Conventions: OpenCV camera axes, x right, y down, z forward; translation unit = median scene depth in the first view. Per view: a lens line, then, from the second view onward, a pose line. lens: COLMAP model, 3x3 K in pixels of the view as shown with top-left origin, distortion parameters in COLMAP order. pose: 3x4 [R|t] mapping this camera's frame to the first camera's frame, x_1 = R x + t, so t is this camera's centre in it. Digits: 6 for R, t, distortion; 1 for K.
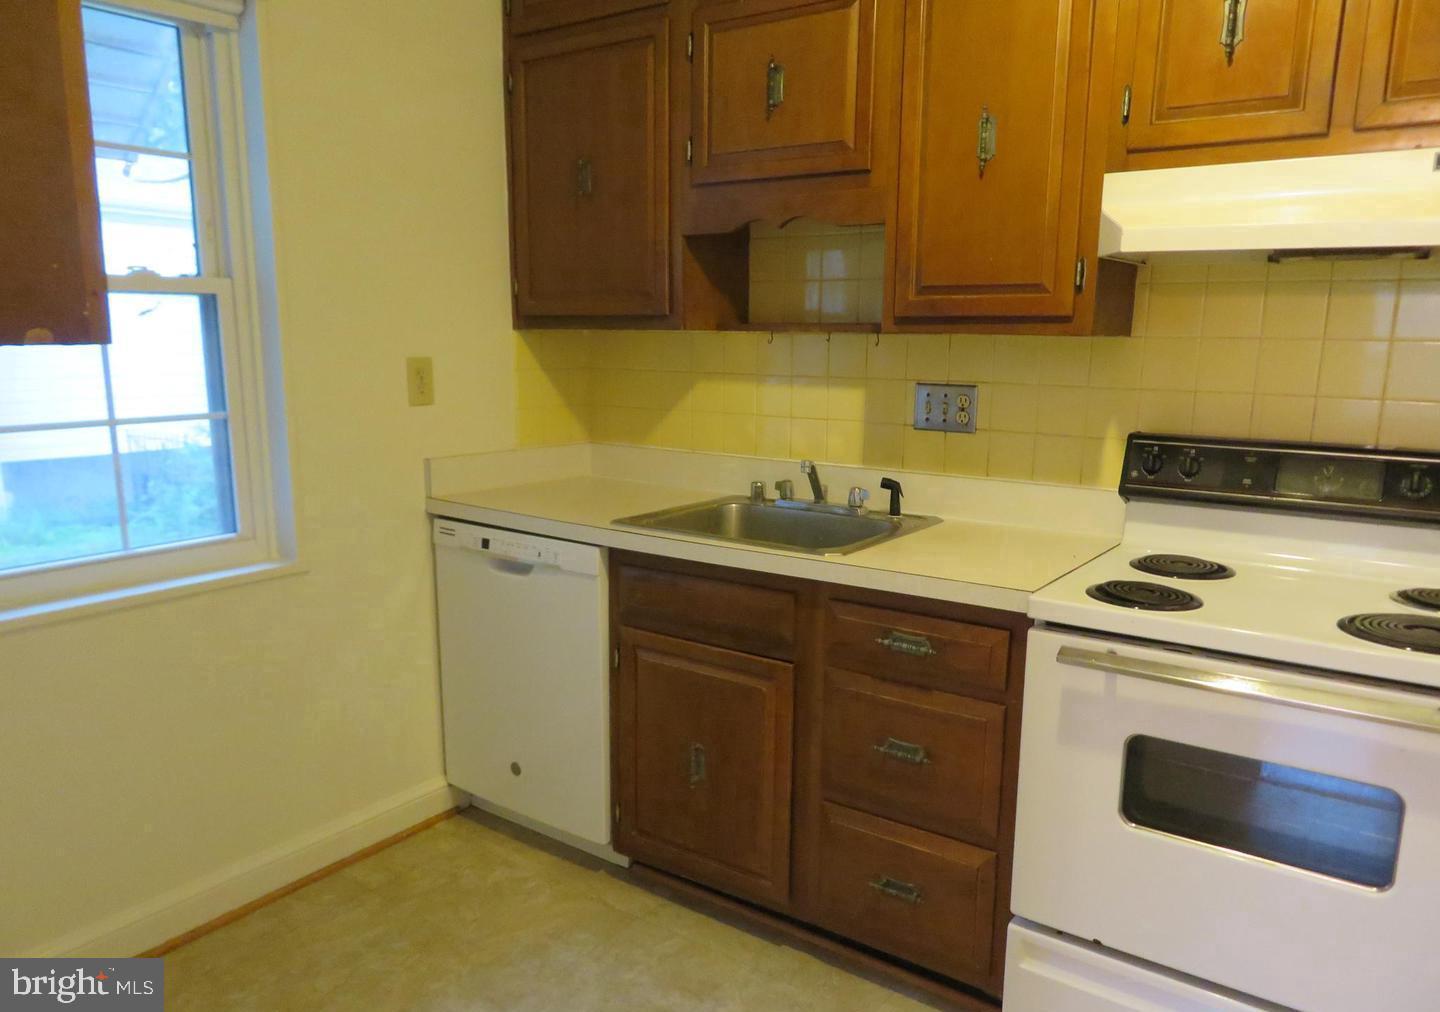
lens RADIAL K [[1029.9, 0, 723.5], [0, 1029.9, 511.9], [0, 0, 1]] dist [-0.003822, 0.005861]
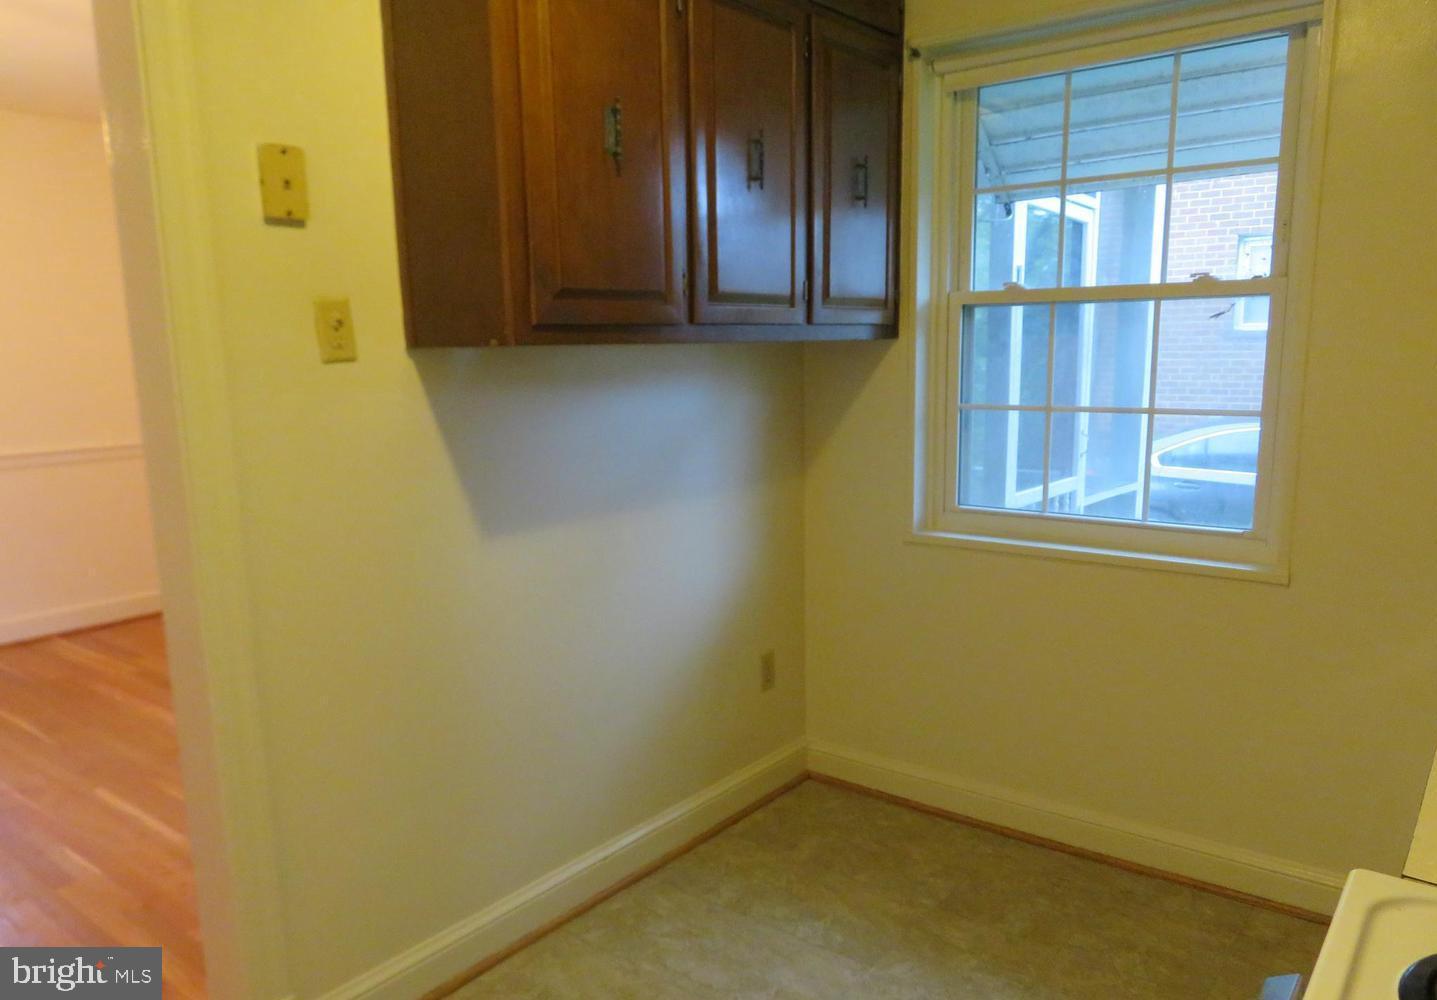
lens RADIAL K [[1048.2, 0, 717.7], [0, 1048.2, 502.5], [0, 0, 1]] dist [0.006727, 0.008365]
pose [[-0.032524, 0.151319, -0.987950, 0.581684], [-0.152914, 0.976082, 0.154535, -0.089498], [0.987704, 0.156097, -0.008607, 0.513827]]
